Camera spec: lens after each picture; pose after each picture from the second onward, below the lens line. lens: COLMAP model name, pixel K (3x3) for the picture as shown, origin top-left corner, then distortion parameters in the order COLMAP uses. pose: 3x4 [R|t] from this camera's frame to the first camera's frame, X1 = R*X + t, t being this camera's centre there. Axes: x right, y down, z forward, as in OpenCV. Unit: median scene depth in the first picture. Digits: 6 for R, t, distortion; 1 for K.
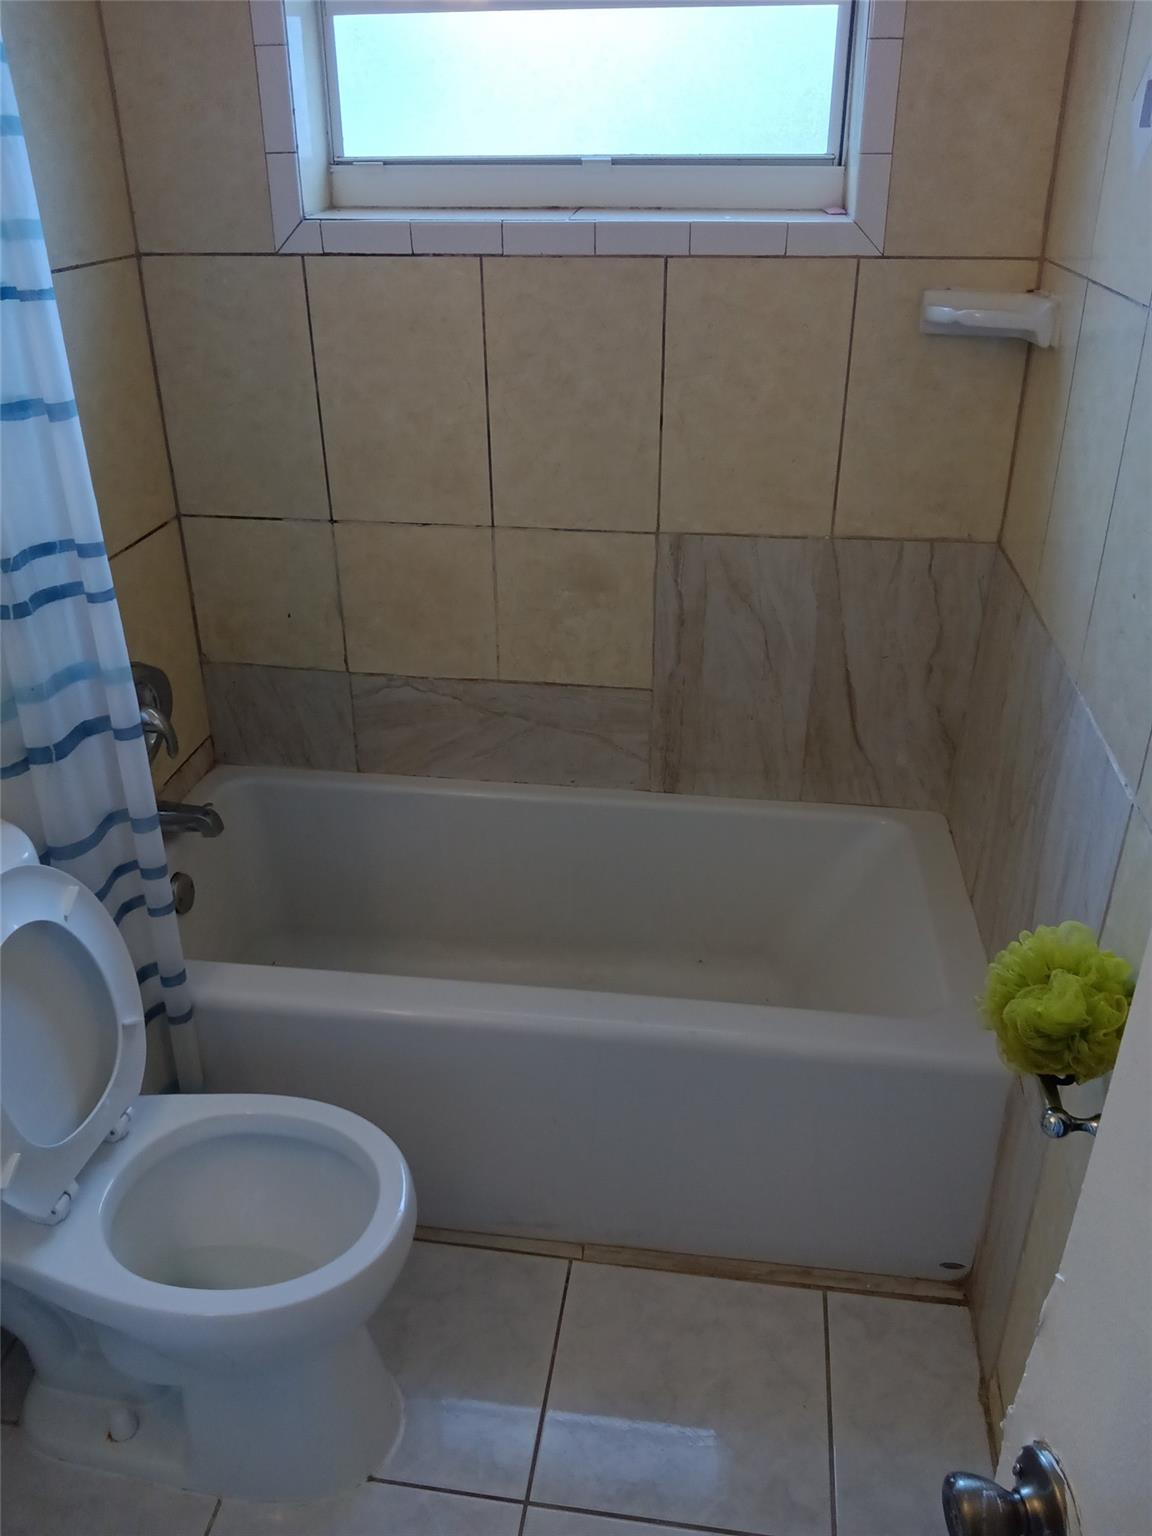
lens RADIAL K [[1218.7, 0, 569.7], [0, 1218.7, 773.7], [0, 0, 1]] dist [0.098866, -0.208314]
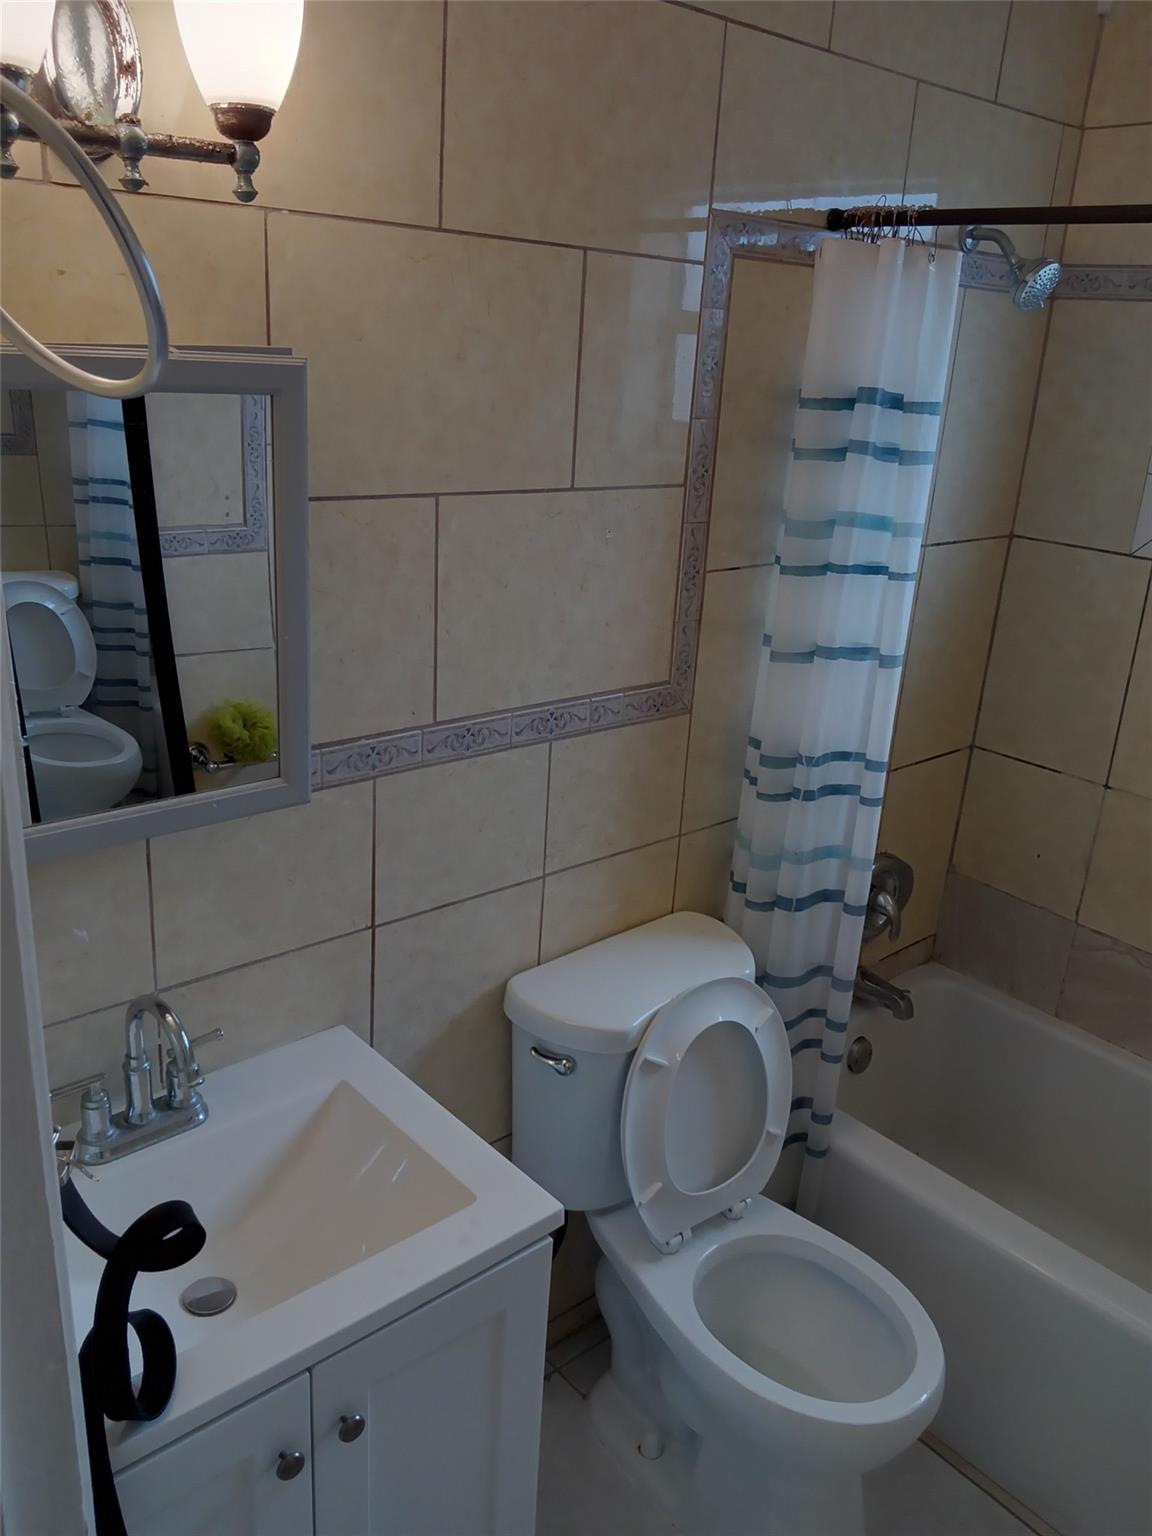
lens RADIAL K [[1226.6, 0, 574.5], [0, 1226.6, 776.2], [0, 0, 1]] dist [0.103869, -0.226521]
pose [[0.766591, 0.270865, -0.582212, 0.108719], [-0.355783, 0.933952, -0.033949, -0.016170], [0.534562, 0.233166, 0.812328, -0.183050]]
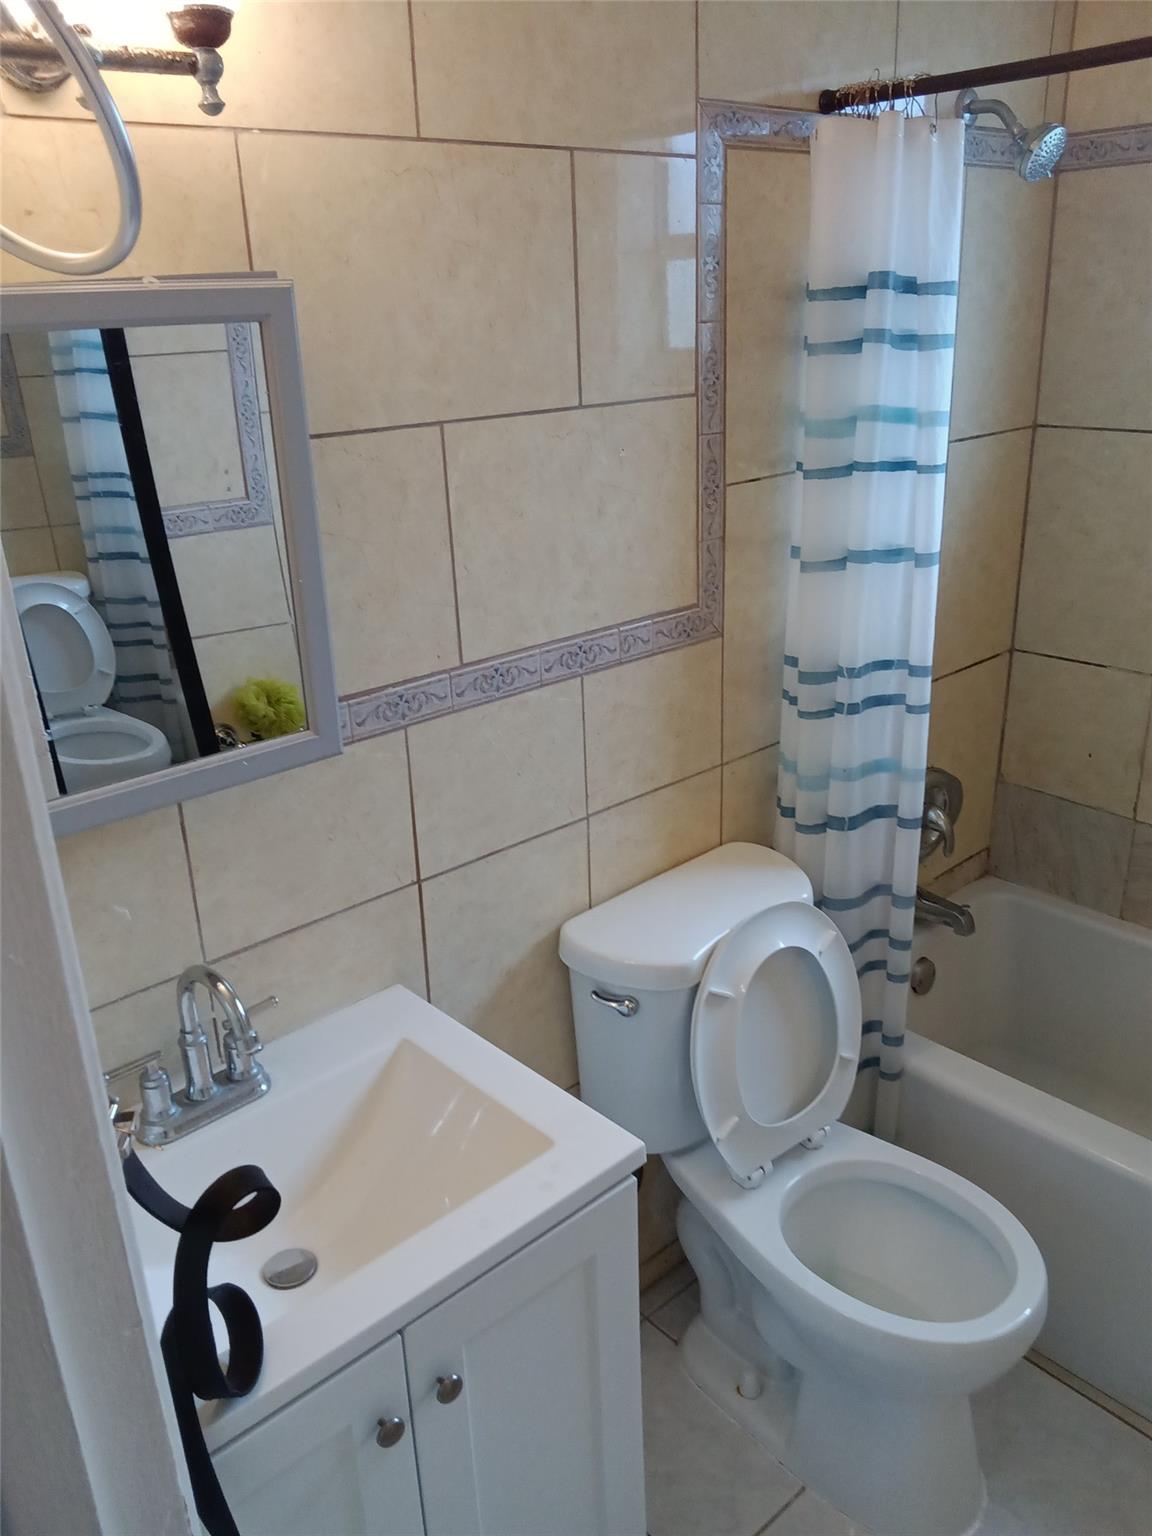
lens RADIAL K [[1218.7, 0, 569.7], [0, 1218.7, 773.7], [0, 0, 1]] dist [0.098866, -0.208314]
pose [[0.775131, 0.212529, -0.594982, 0.082609], [-0.266252, 0.963900, -0.002560, 0.011322], [0.572959, 0.160400, 0.803735, -0.150477]]
